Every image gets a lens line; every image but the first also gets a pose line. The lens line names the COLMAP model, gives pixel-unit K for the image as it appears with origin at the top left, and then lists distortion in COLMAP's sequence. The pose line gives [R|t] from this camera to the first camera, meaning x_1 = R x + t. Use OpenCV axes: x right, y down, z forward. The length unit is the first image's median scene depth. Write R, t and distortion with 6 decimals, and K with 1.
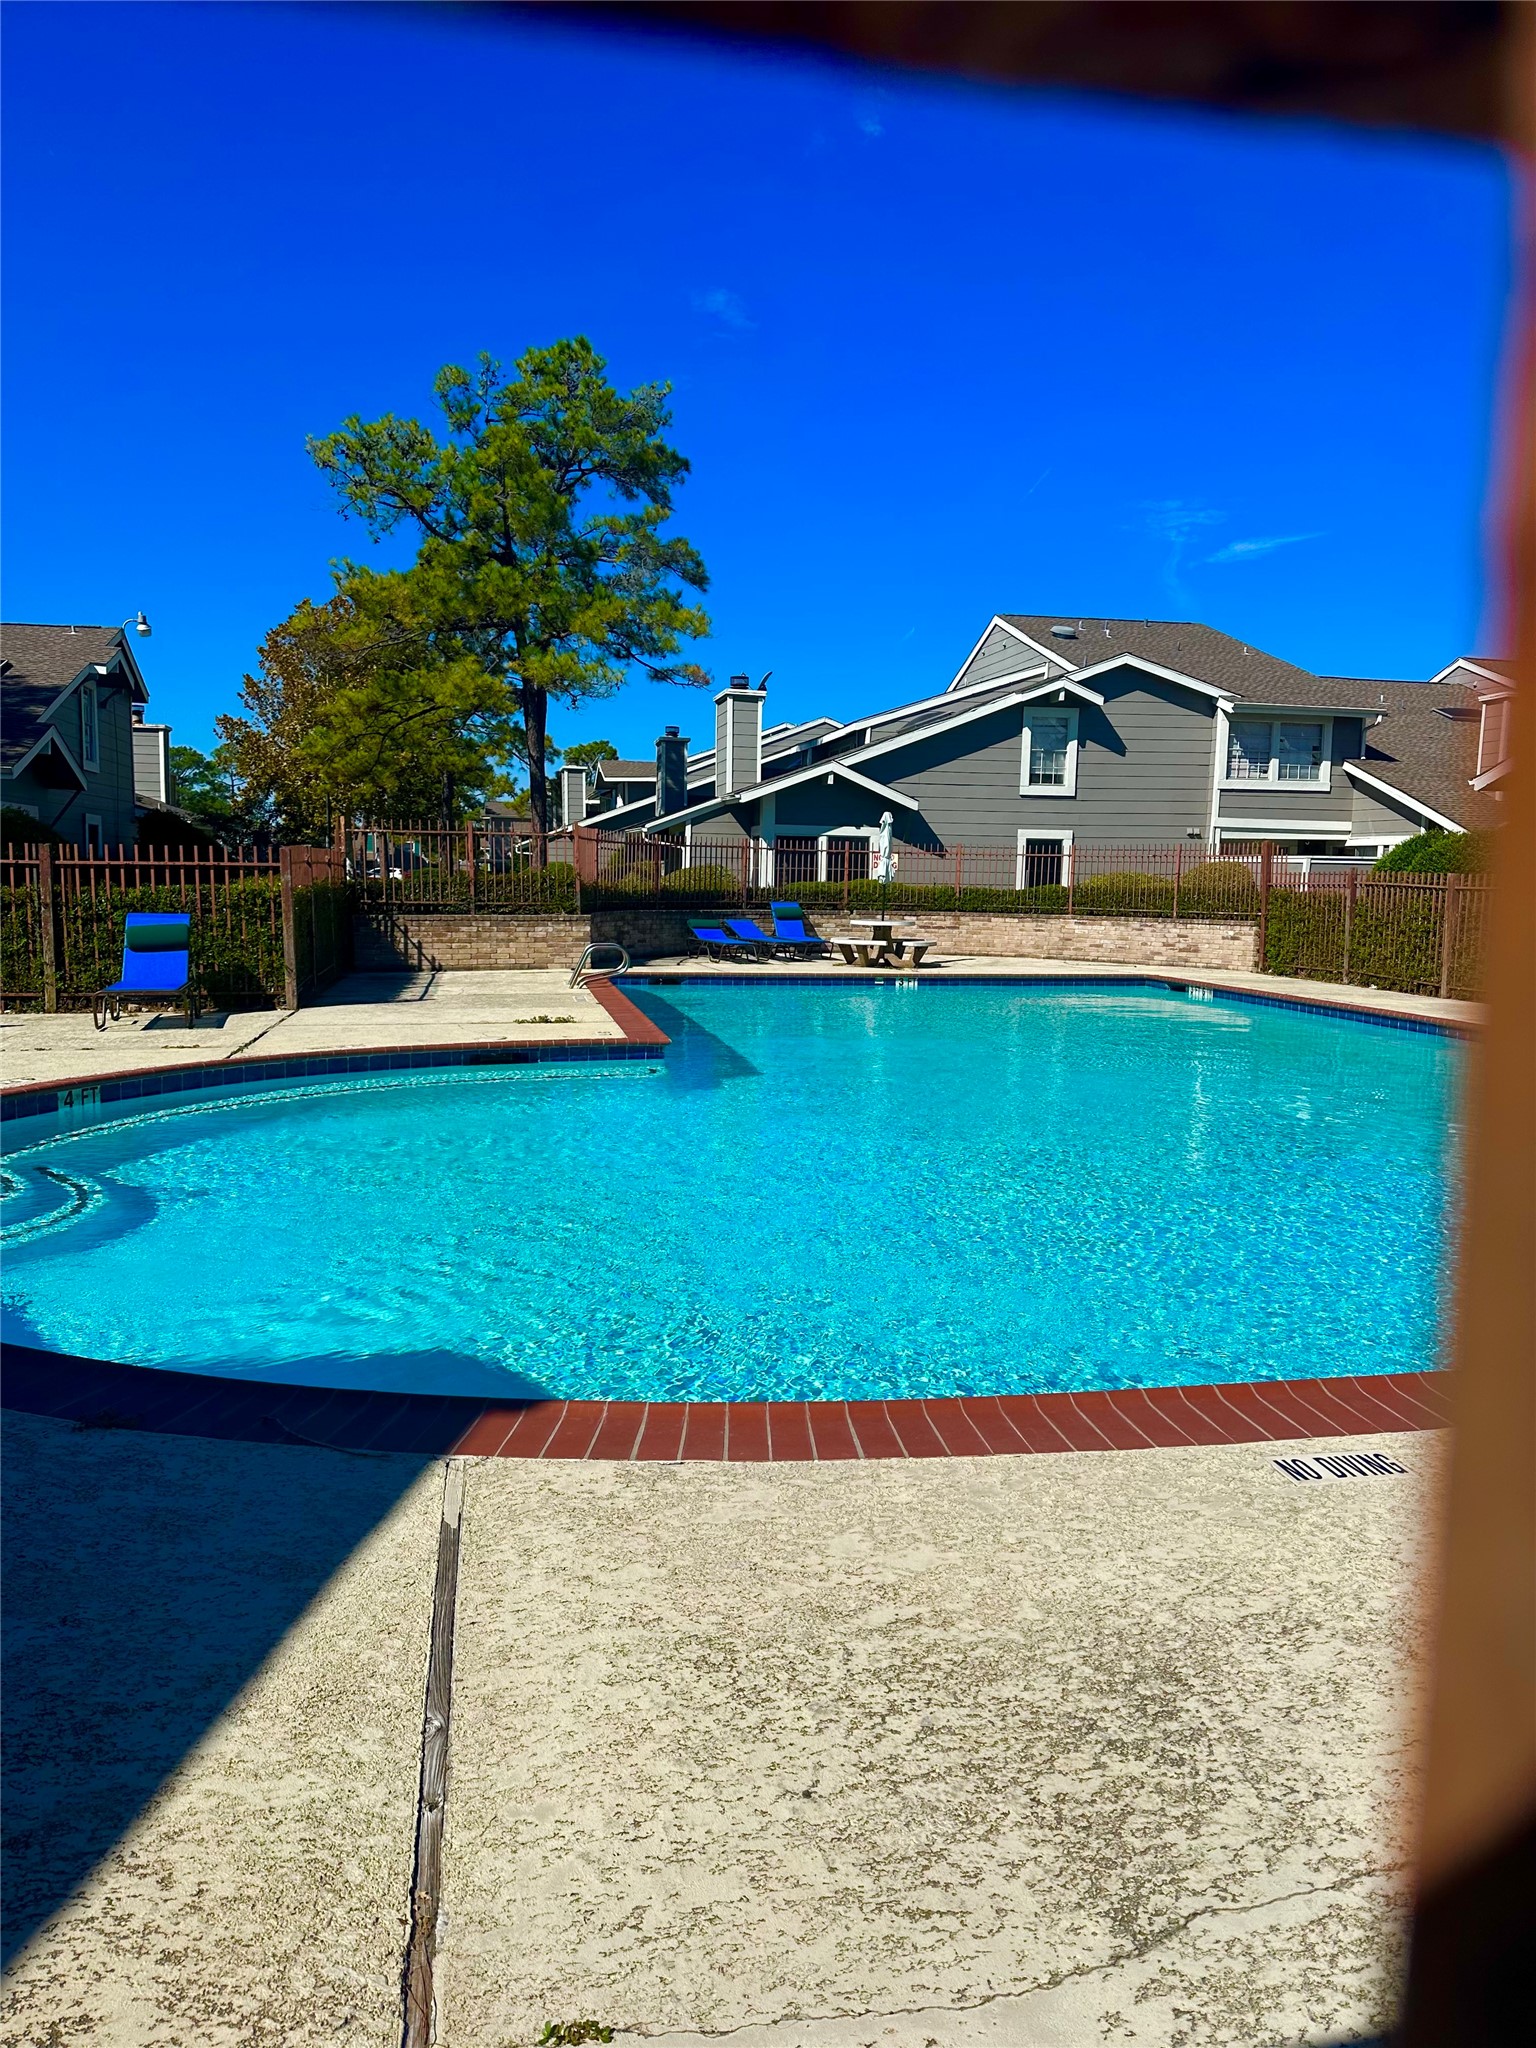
lens RADIAL K [[1449.3, 0, 772.9], [0, 1449.3, 1037.9], [0, 0, 1]] dist [0.041881, -0.051379]
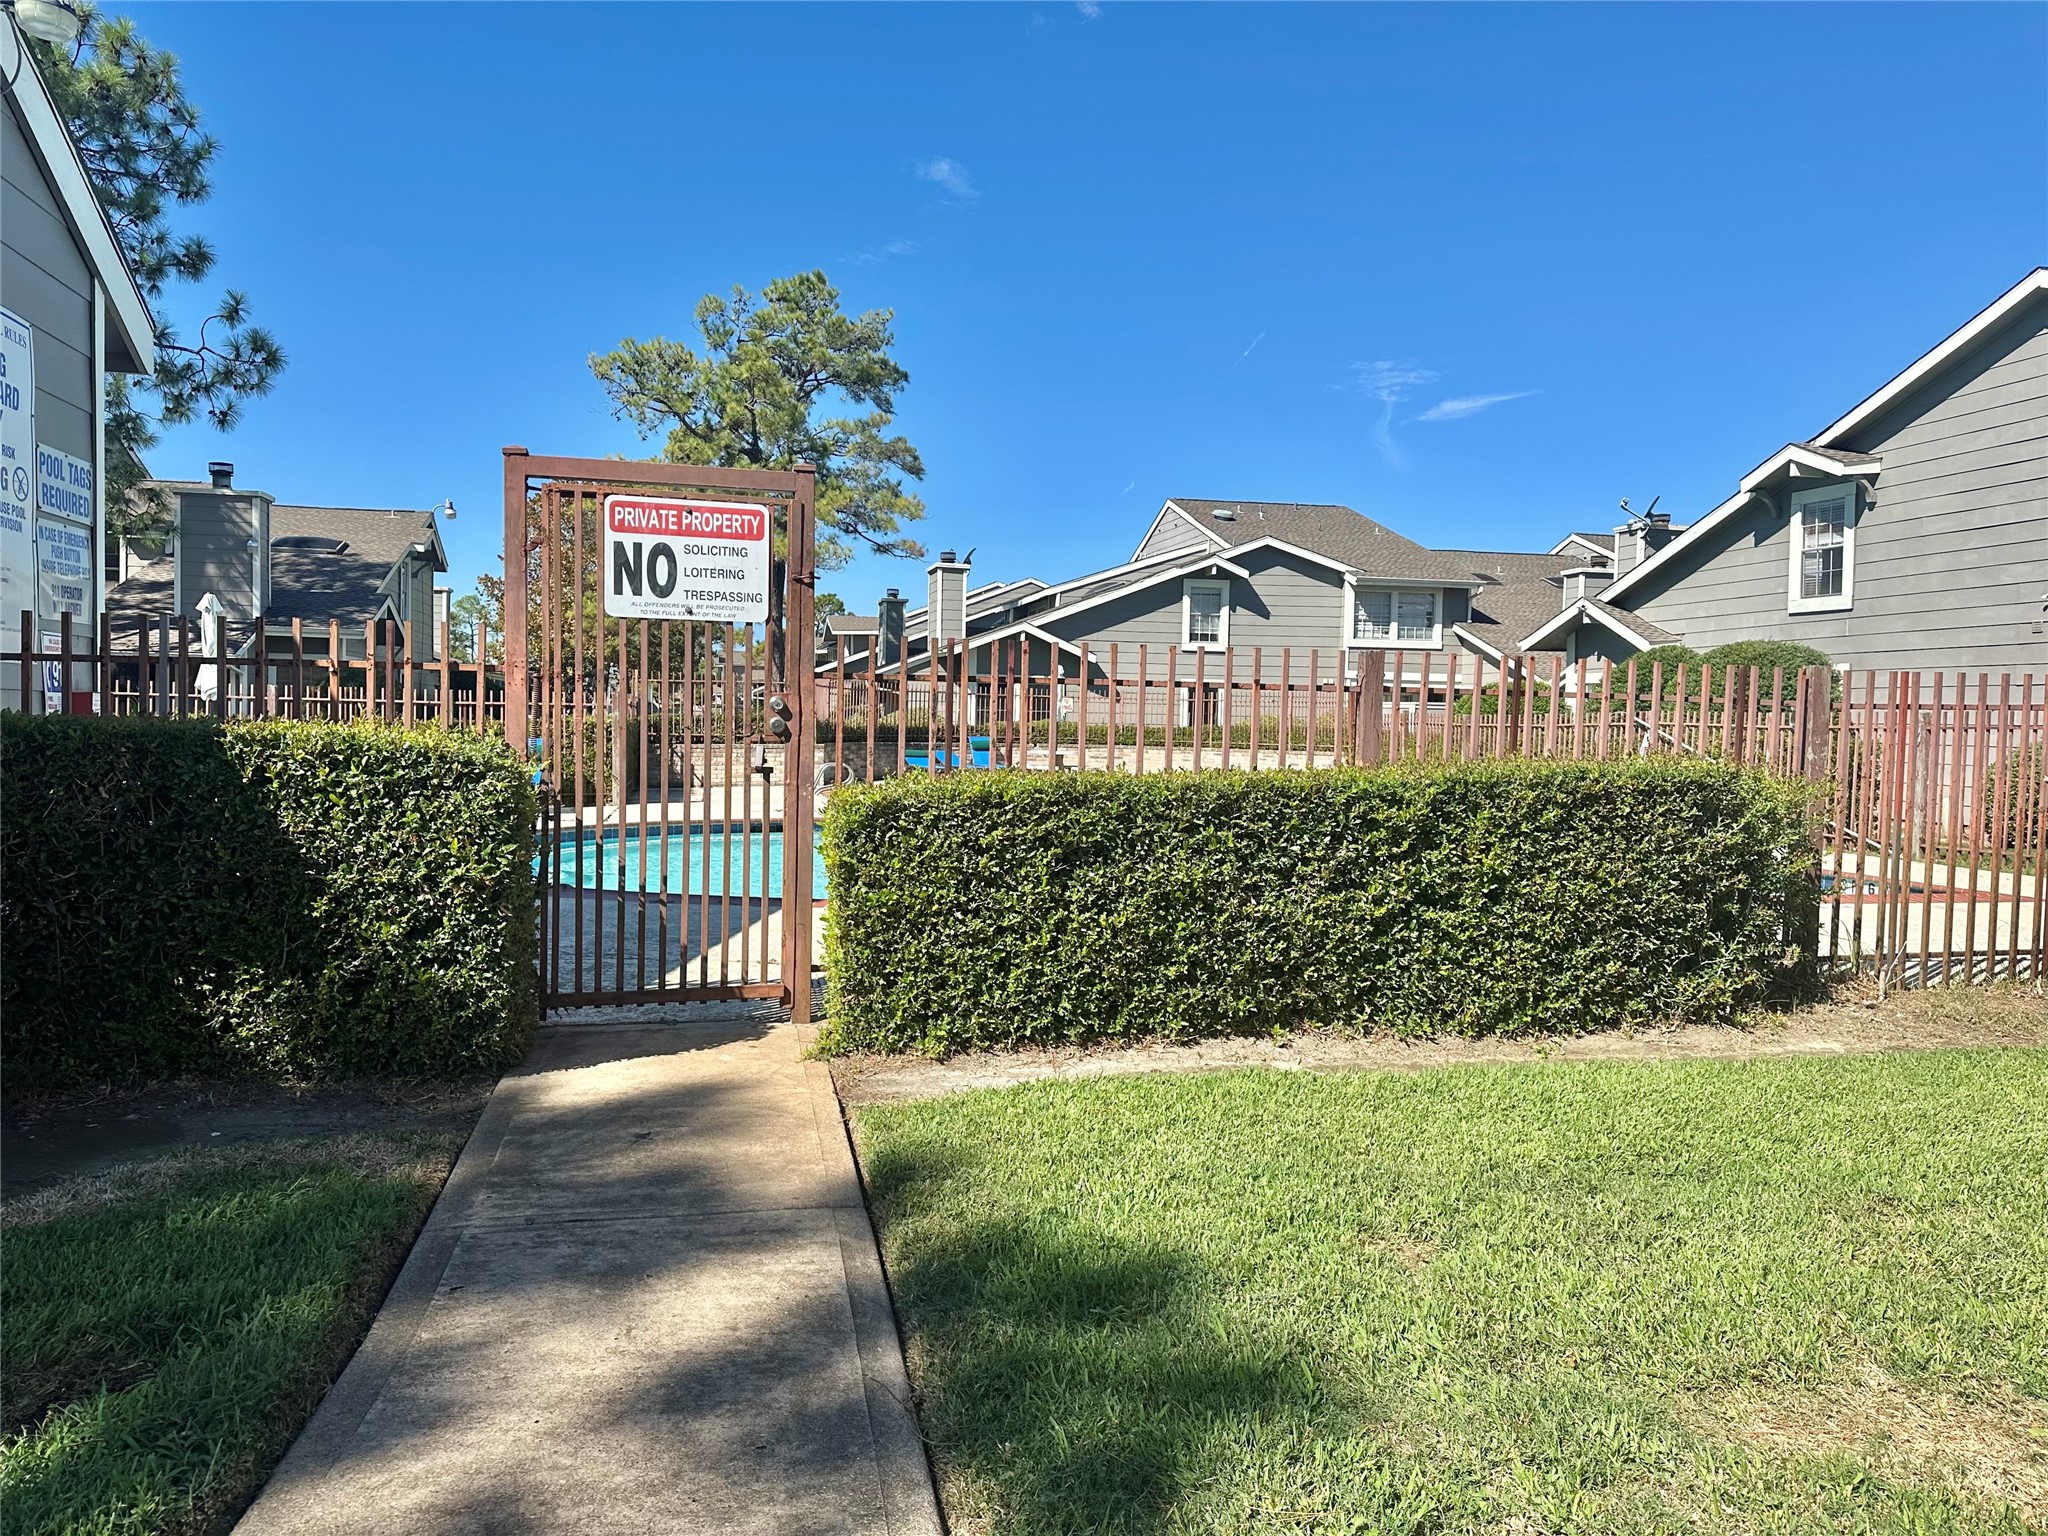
lens RADIAL K [[1449.3, 0, 1033.9], [0, 1449.3, 780.8], [0, 0, 1]] dist [0.041881, -0.051379]
pose [[0.999645, 0.000646, 0.026636, 0.015848], [0.001251, 0.997464, -0.071158, 0.025163], [-0.026615, 0.071166, 0.997109, -0.185385]]
